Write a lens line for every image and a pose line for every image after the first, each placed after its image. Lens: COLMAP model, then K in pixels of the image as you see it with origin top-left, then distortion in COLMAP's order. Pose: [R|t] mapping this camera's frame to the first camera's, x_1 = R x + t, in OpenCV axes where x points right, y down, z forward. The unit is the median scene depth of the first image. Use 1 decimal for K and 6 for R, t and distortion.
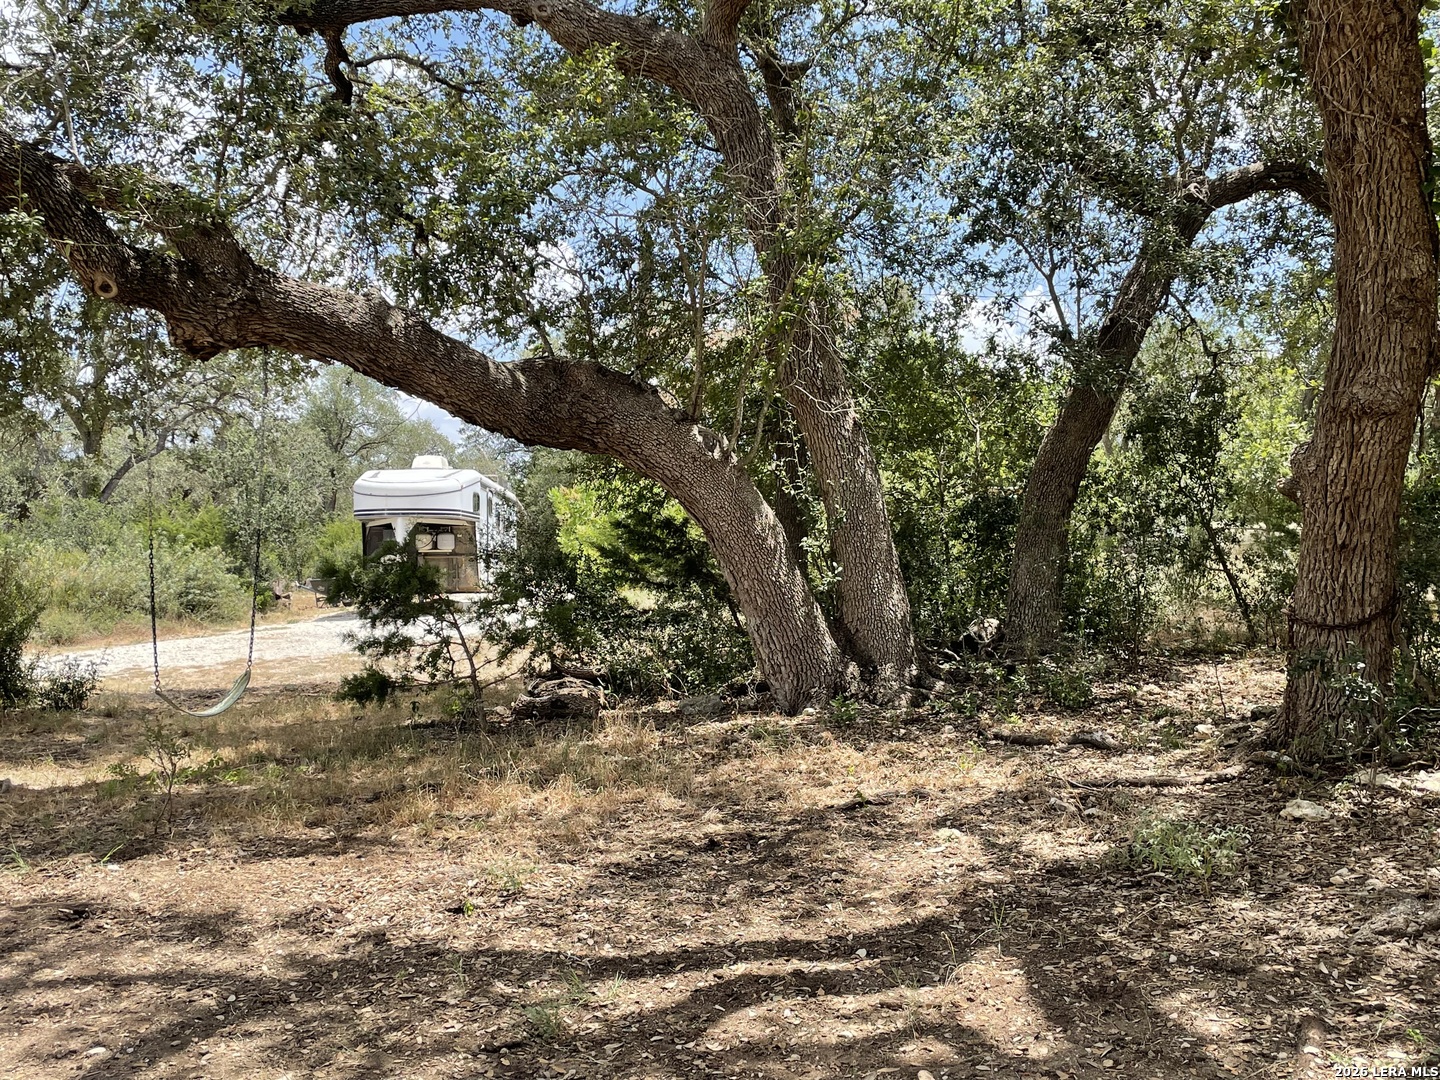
lens RADIAL K [[1475.6, 0, 720.5], [0, 1475.6, 533.5], [0, 0, 1]] dist [0.069509, 0.000000]
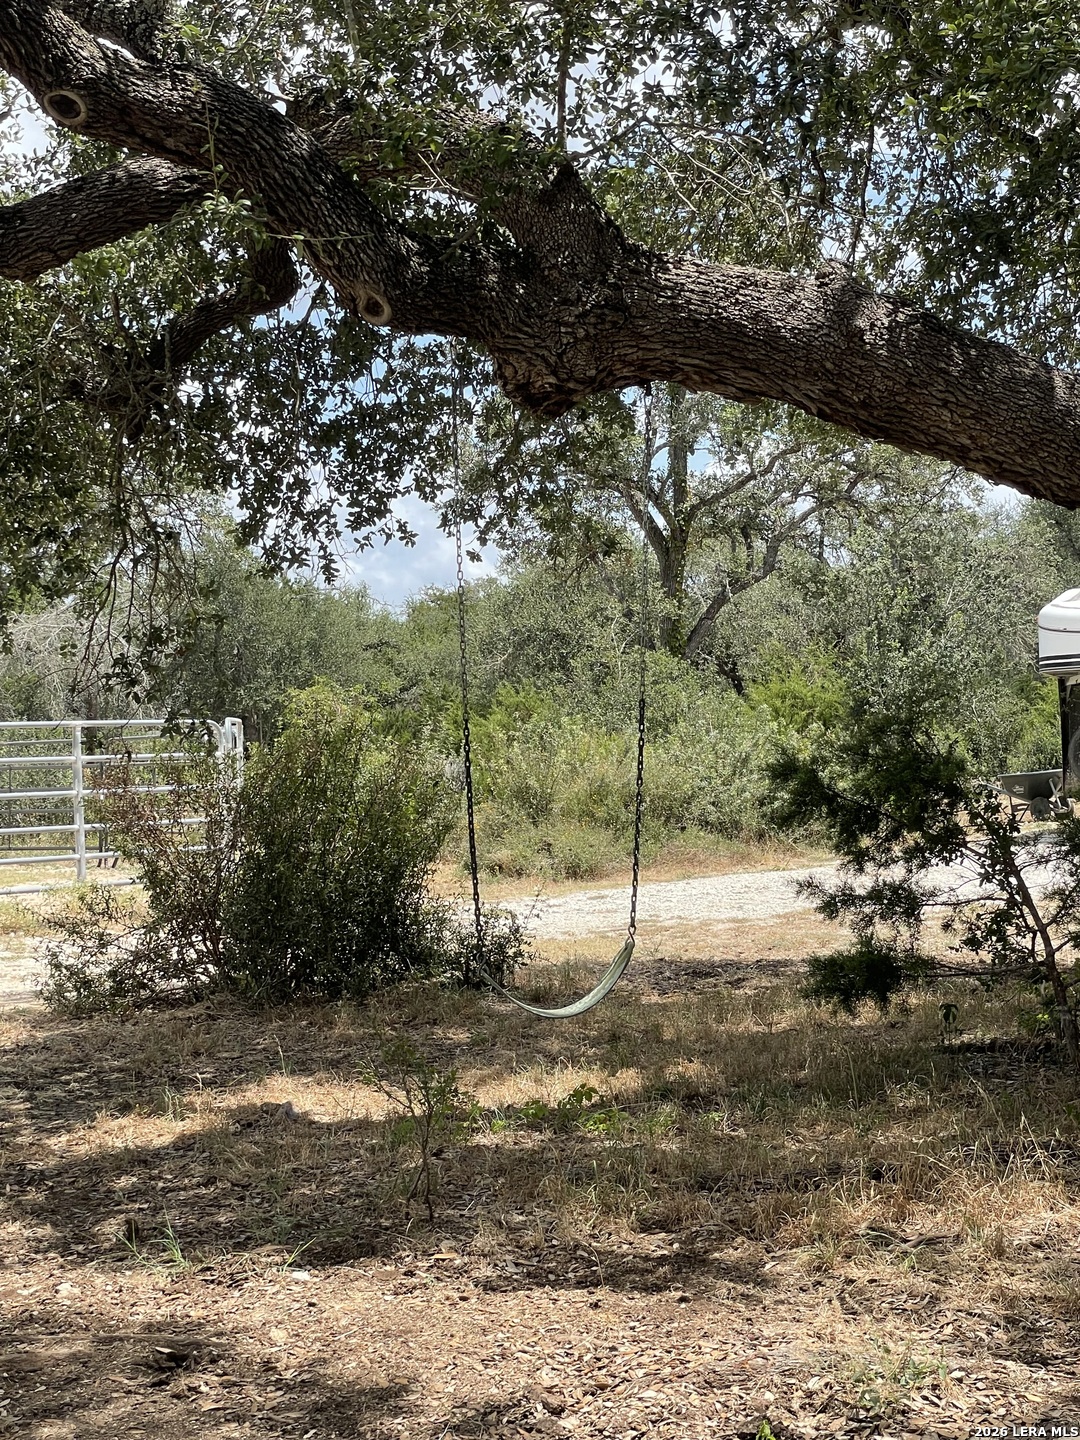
lens RADIAL K [[2449.2, 0, 539.9], [0, 2449.2, 729.6], [0, 0, 1]] dist [0.149153, 0.000000]
pose [[0.884296, -0.013393, -0.466735, 0.095627], [0.020083, 0.999754, 0.009362, -0.001002], [0.466495, -0.017653, 0.884348, 0.123359]]
